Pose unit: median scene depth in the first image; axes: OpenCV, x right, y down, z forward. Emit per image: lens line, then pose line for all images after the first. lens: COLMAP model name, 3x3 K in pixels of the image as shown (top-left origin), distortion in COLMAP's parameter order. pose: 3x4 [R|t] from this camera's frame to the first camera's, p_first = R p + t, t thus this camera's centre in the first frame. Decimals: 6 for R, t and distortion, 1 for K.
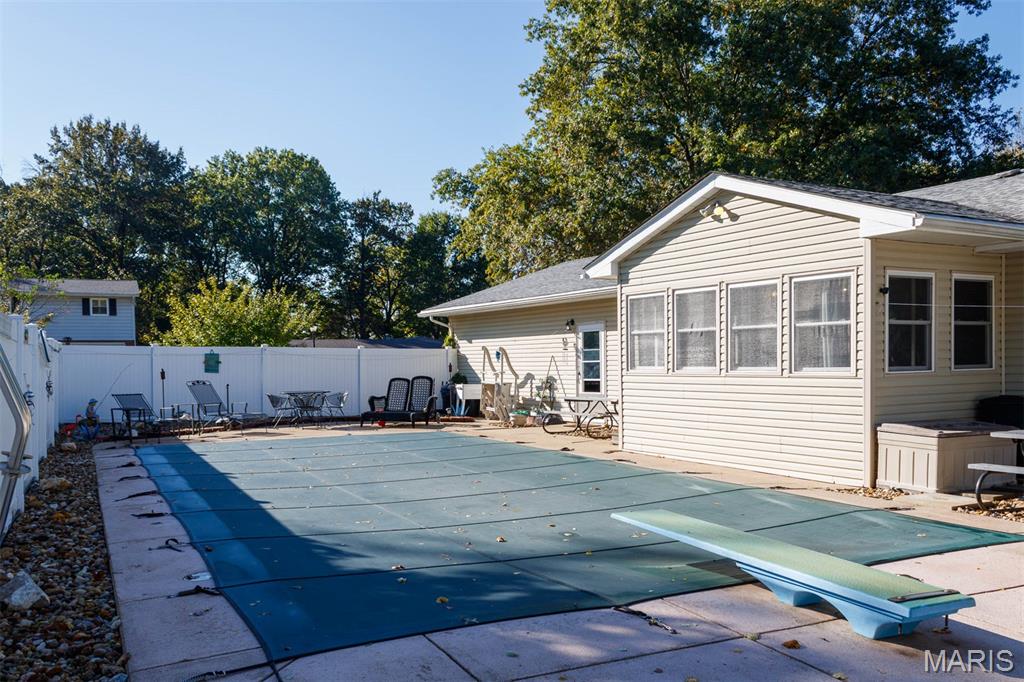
lens RADIAL K [[869.0, 0, 512.0], [0, 869.0, 341.0], [0, 0, 1]] dist [0.037359, -0.010811]
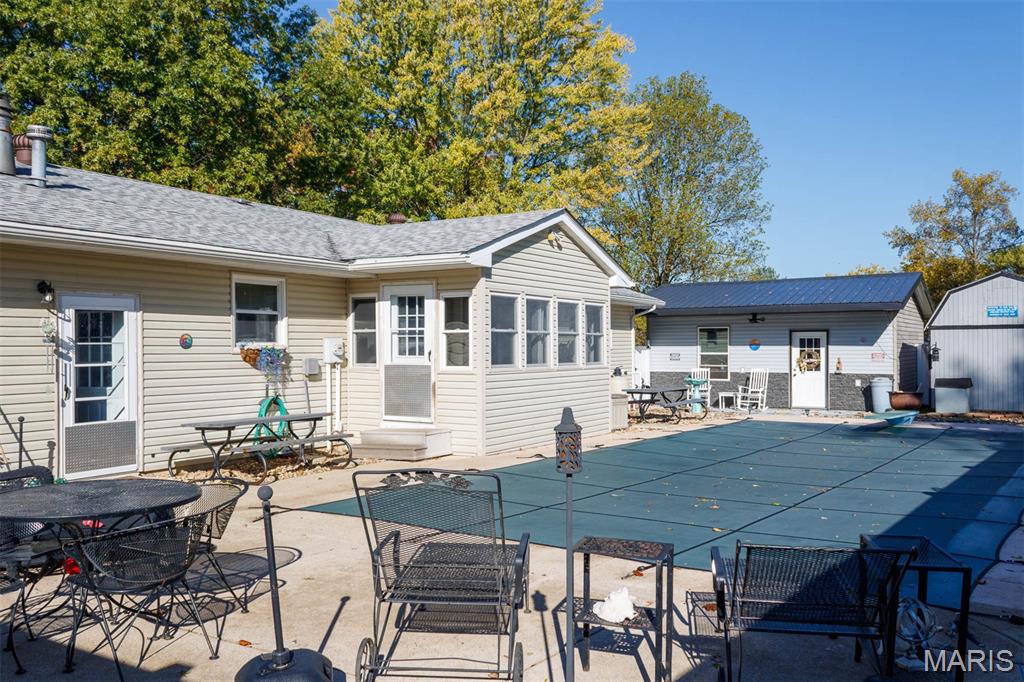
lens RADIAL K [[869.0, 0, 512.0], [0, 869.0, 341.0], [0, 0, 1]] dist [0.037359, -0.010811]
pose [[-0.474954, 0.027375, 0.879585, -0.525083], [-0.009535, 0.999297, -0.036249, 0.026647], [-0.879959, -0.025604, -0.474359, 1.057749]]
